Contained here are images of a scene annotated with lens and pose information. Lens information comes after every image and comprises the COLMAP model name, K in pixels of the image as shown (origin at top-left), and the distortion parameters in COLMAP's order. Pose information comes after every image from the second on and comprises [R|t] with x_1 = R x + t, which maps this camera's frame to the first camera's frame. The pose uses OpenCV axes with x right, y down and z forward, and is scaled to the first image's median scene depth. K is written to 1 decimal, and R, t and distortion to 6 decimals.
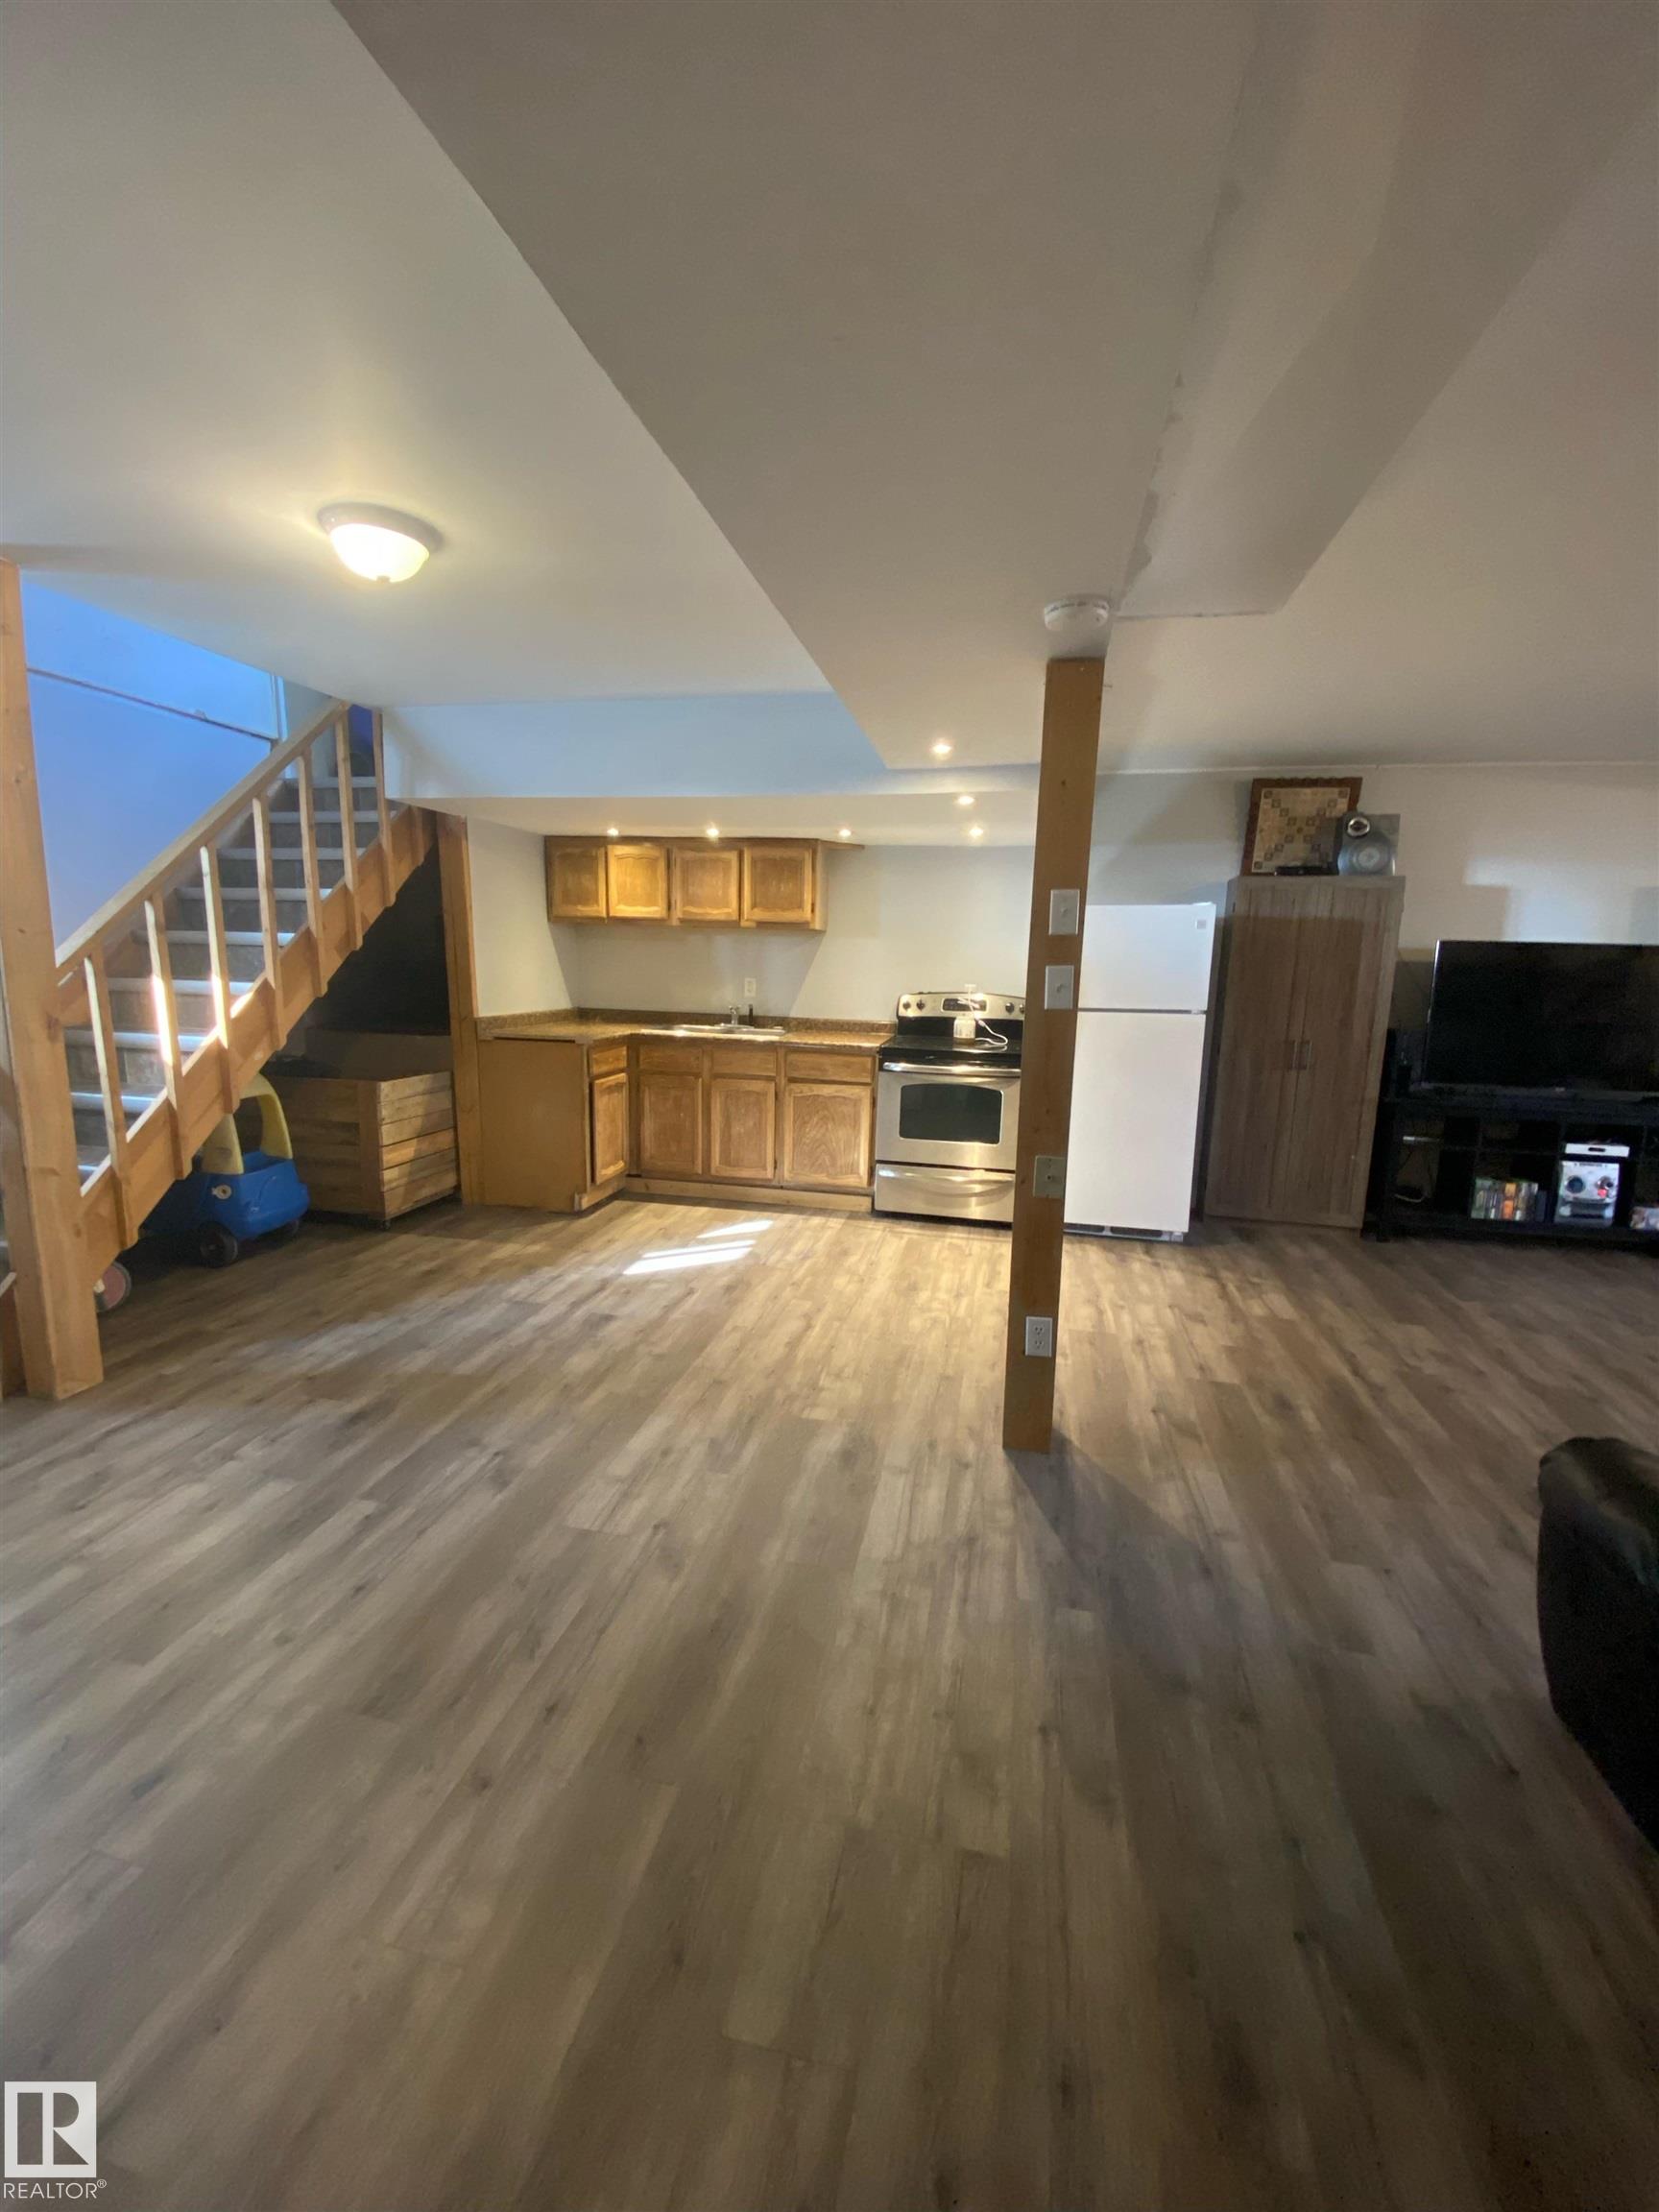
lens RADIAL K [[891.1, 0, 831.4], [0, 891.1, 1103.2], [0, 0, 1]] dist [-0.016205, -0.002872]
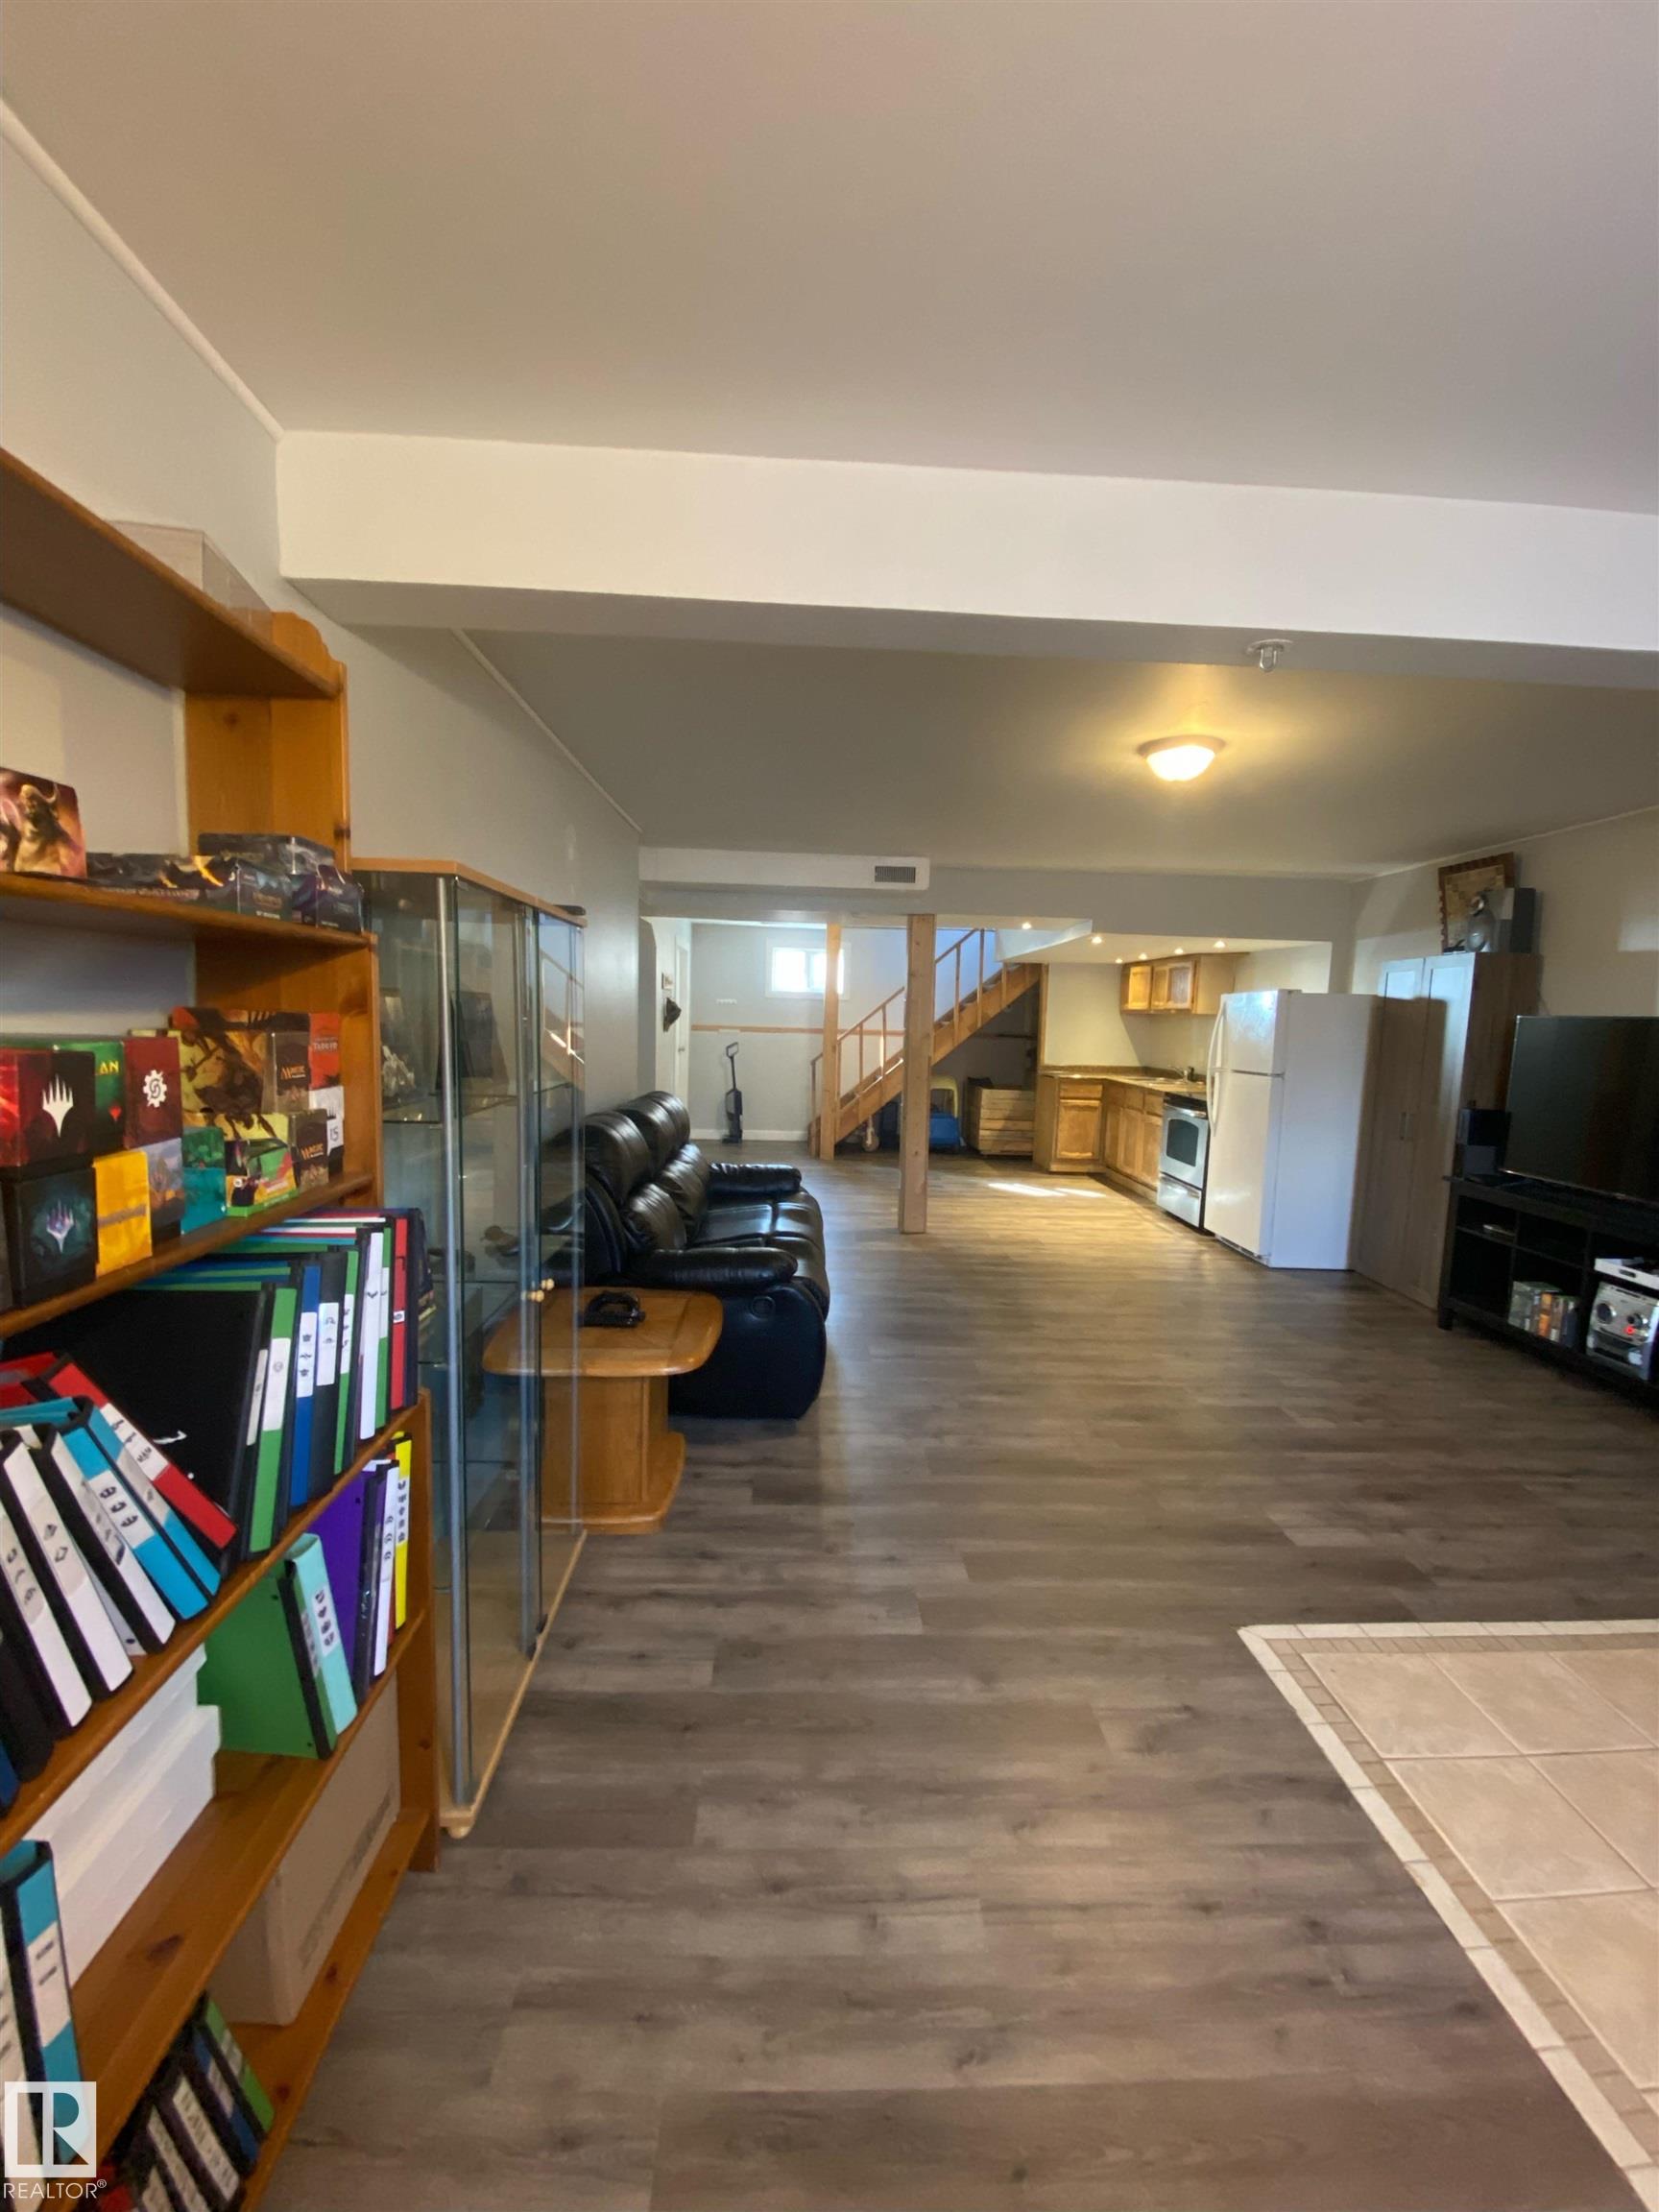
lens RADIAL K [[891.1, 0, 822.2], [0, 891.1, 1109.4], [0, 0, 1]] dist [-0.016205, -0.002872]
pose [[0.250222, 0.087703, -0.964208, 1.488019], [-0.185435, 0.981793, 0.041181, 0.010852], [0.950265, 0.168494, 0.261929, 0.081331]]
